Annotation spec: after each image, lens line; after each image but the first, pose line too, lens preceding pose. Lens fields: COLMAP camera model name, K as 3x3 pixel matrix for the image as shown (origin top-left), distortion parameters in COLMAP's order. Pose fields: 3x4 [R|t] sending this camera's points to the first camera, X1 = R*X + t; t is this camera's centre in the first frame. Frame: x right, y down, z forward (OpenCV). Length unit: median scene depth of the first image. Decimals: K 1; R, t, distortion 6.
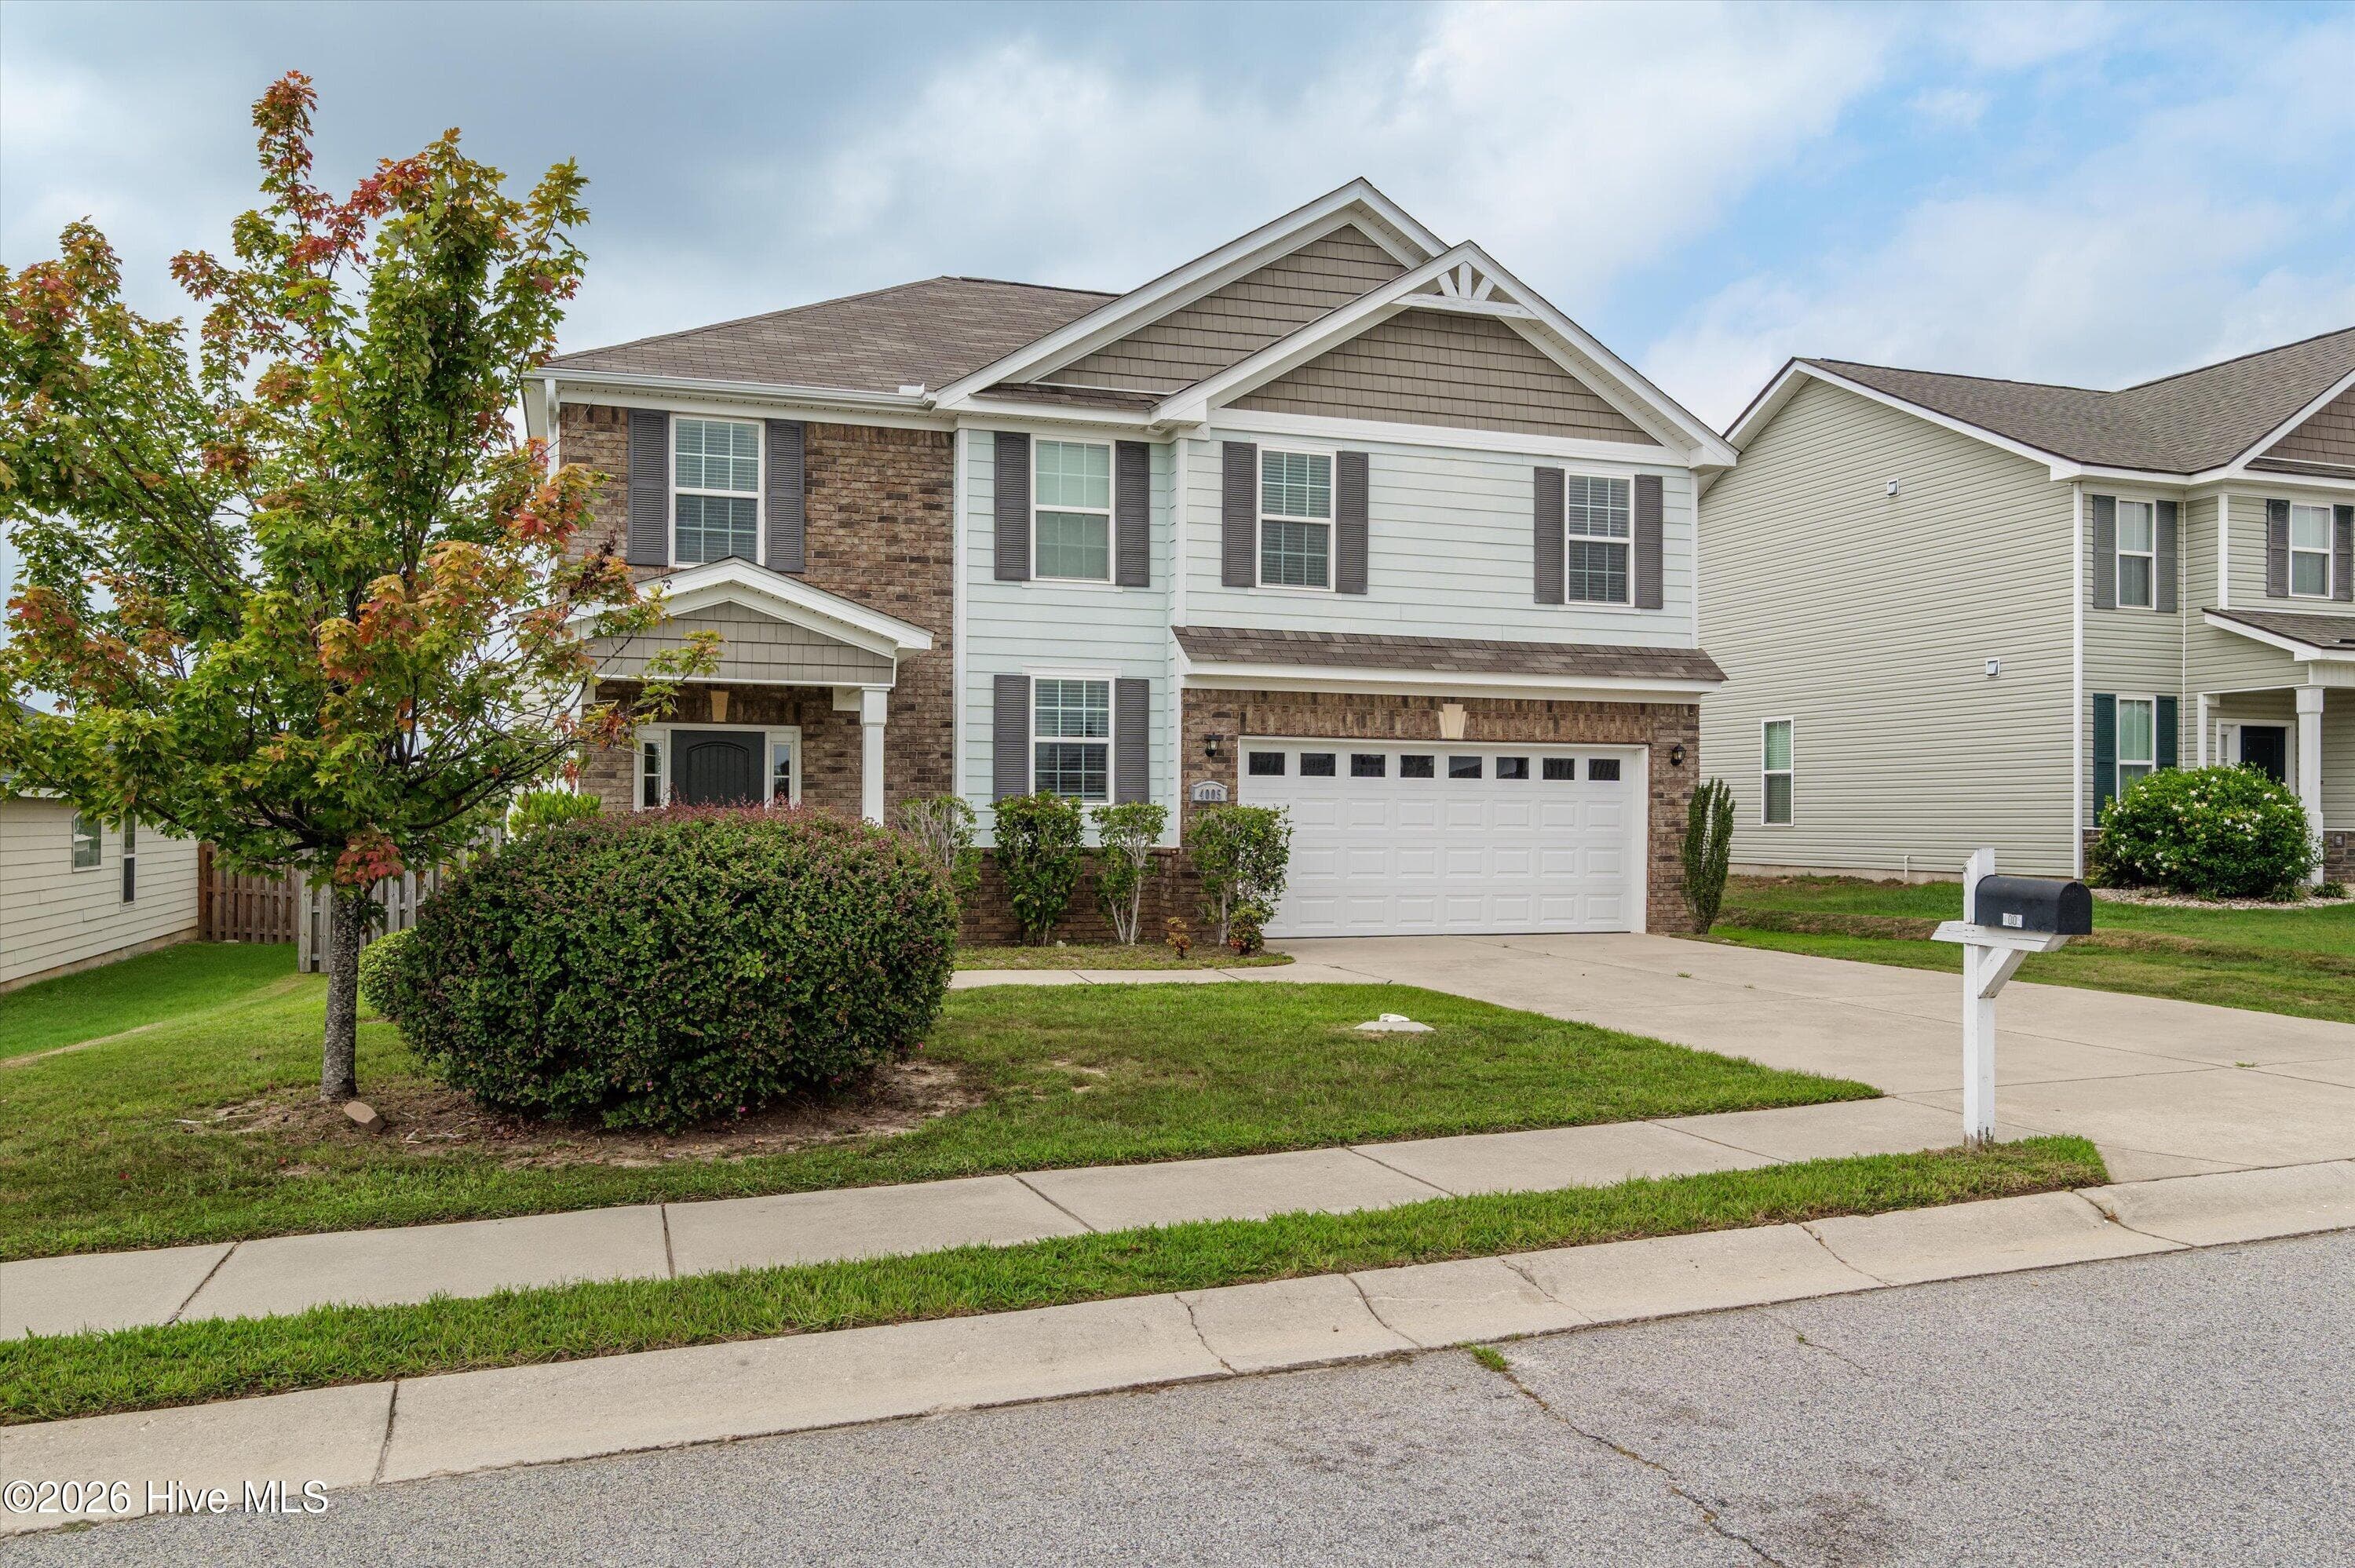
lens RADIAL K [[1697.7, 0, 1224.8], [0, 1697.7, 799.4], [0, 0, 1]] dist [0.002755, -0.002621]
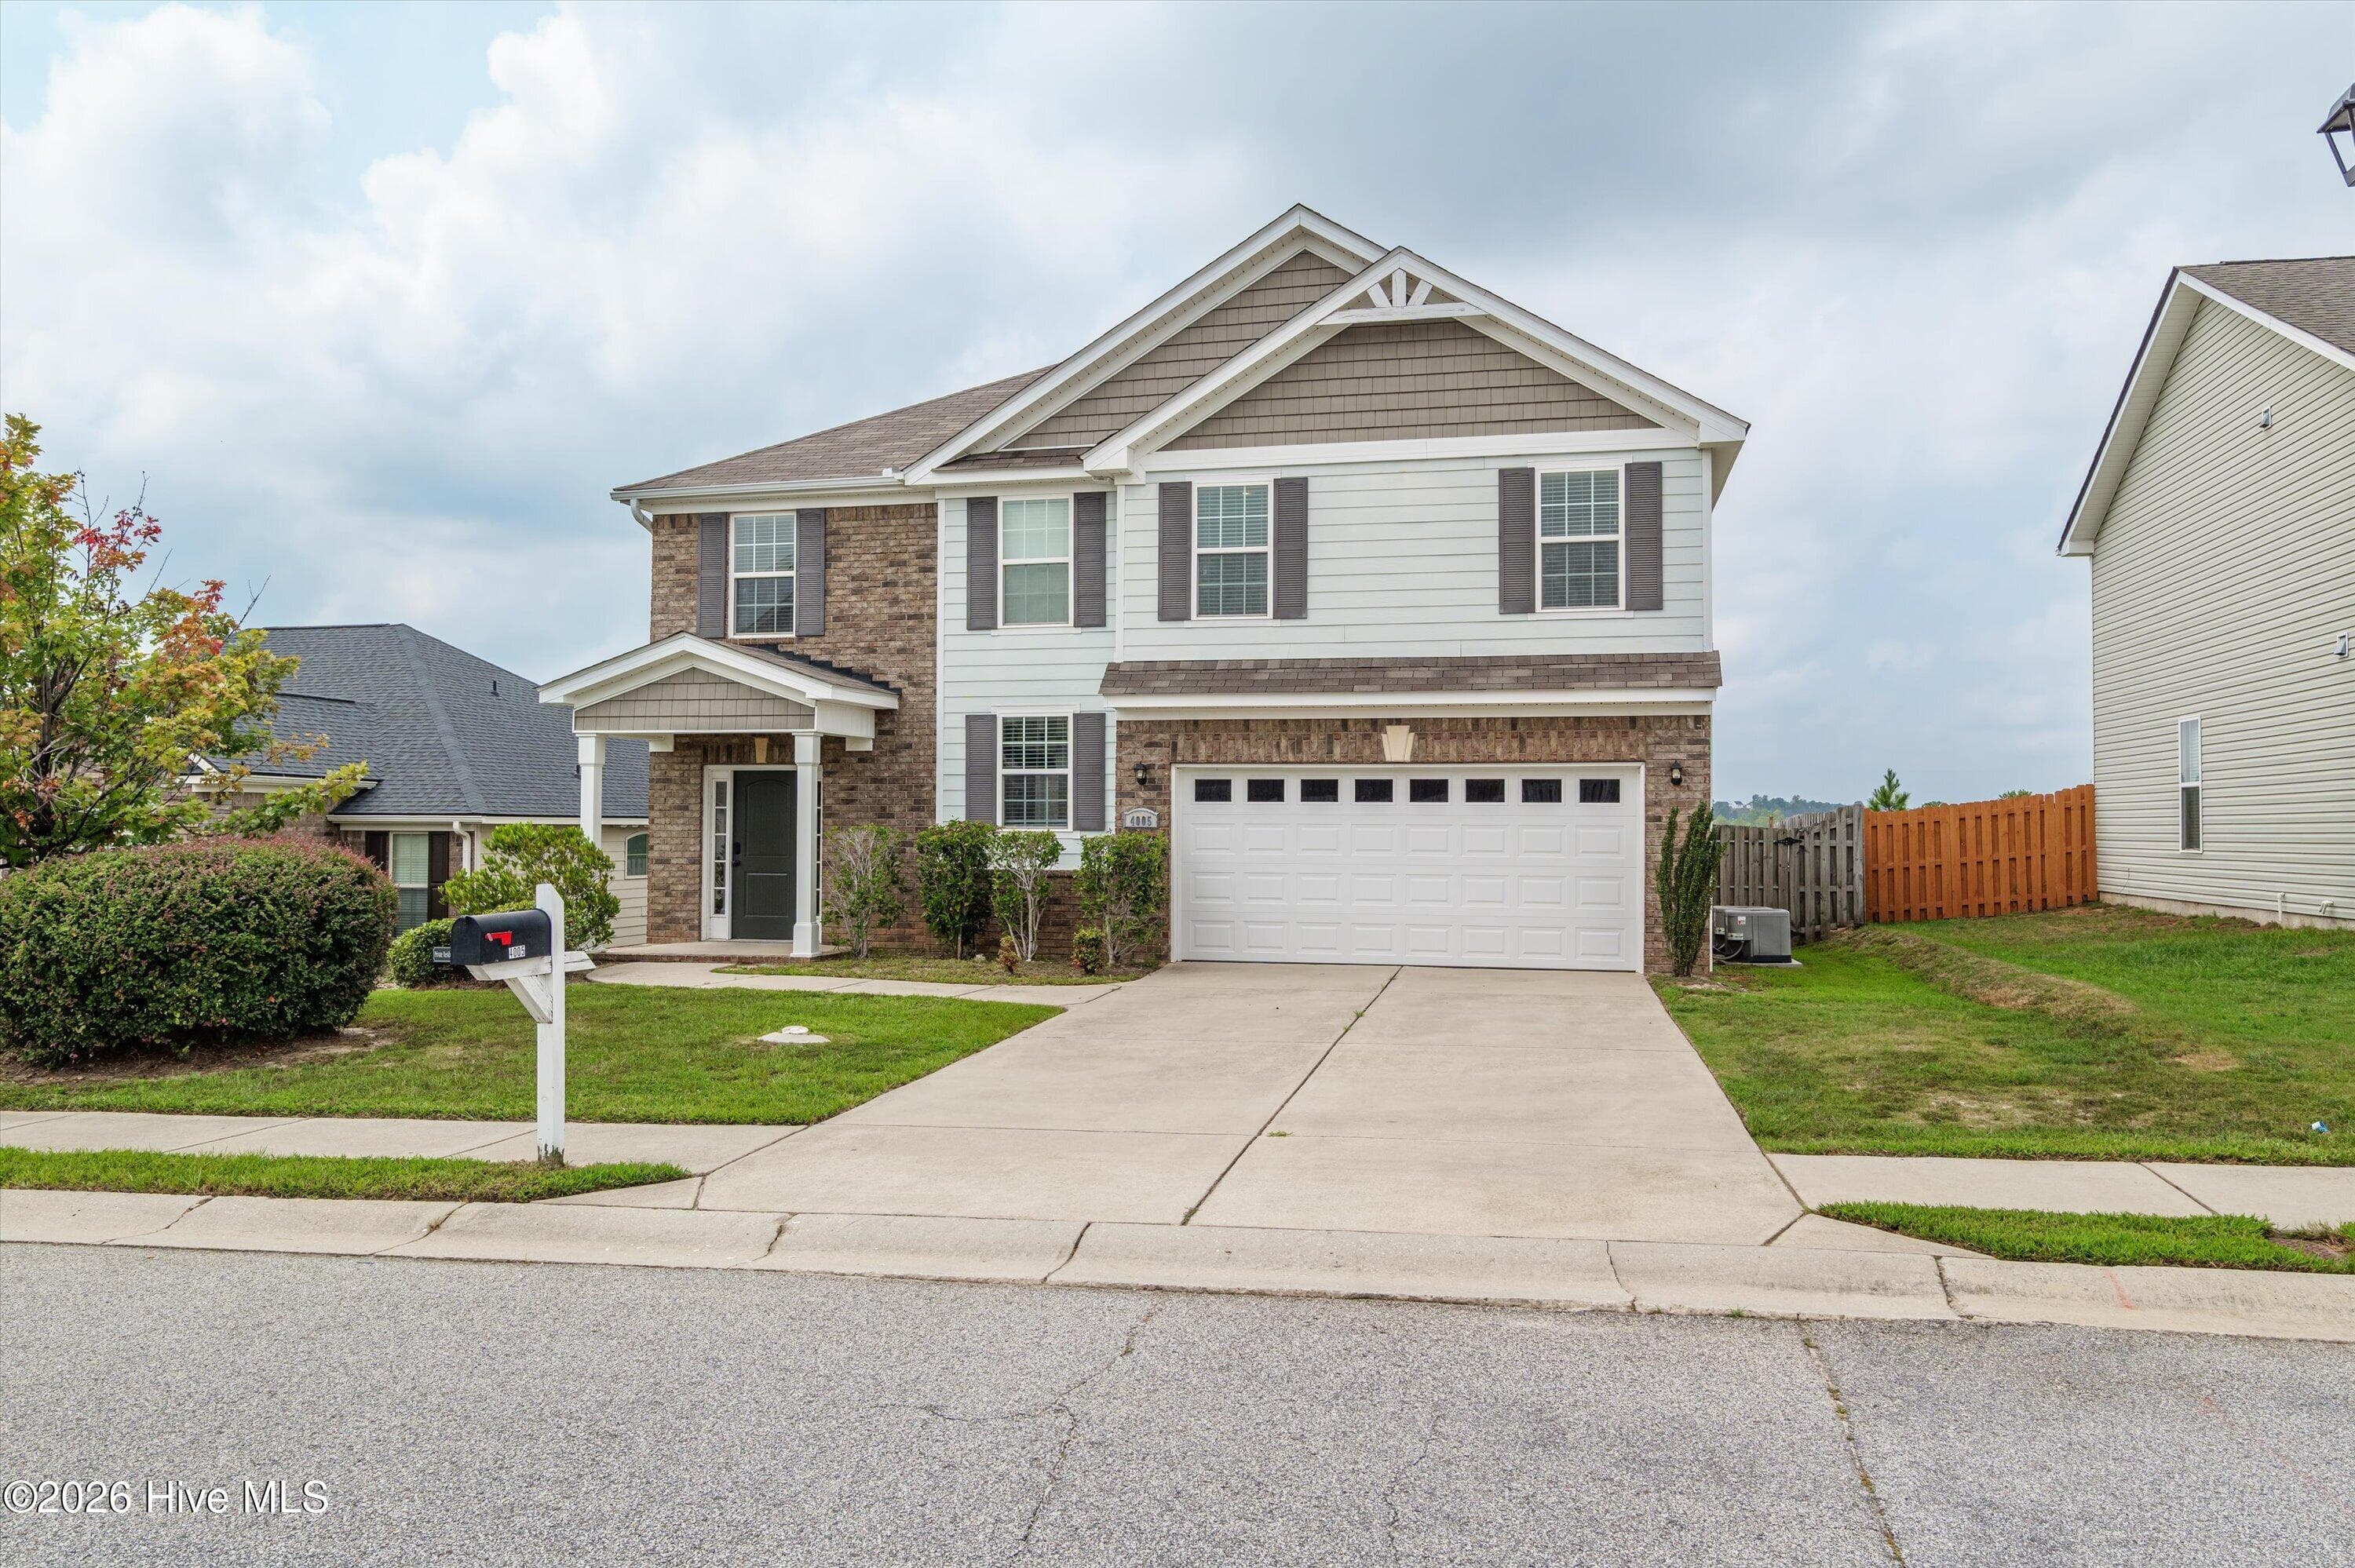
lens RADIAL K [[1697.7, 0, 1192.1], [0, 1697.7, 782.5], [0, 0, 1]] dist [0.002755, -0.002621]
pose [[0.850561, -0.016326, -0.525623, 0.555342], [0.005296, 0.999733, -0.022483, -0.002808], [0.525850, 0.016339, 0.850421, 0.122227]]
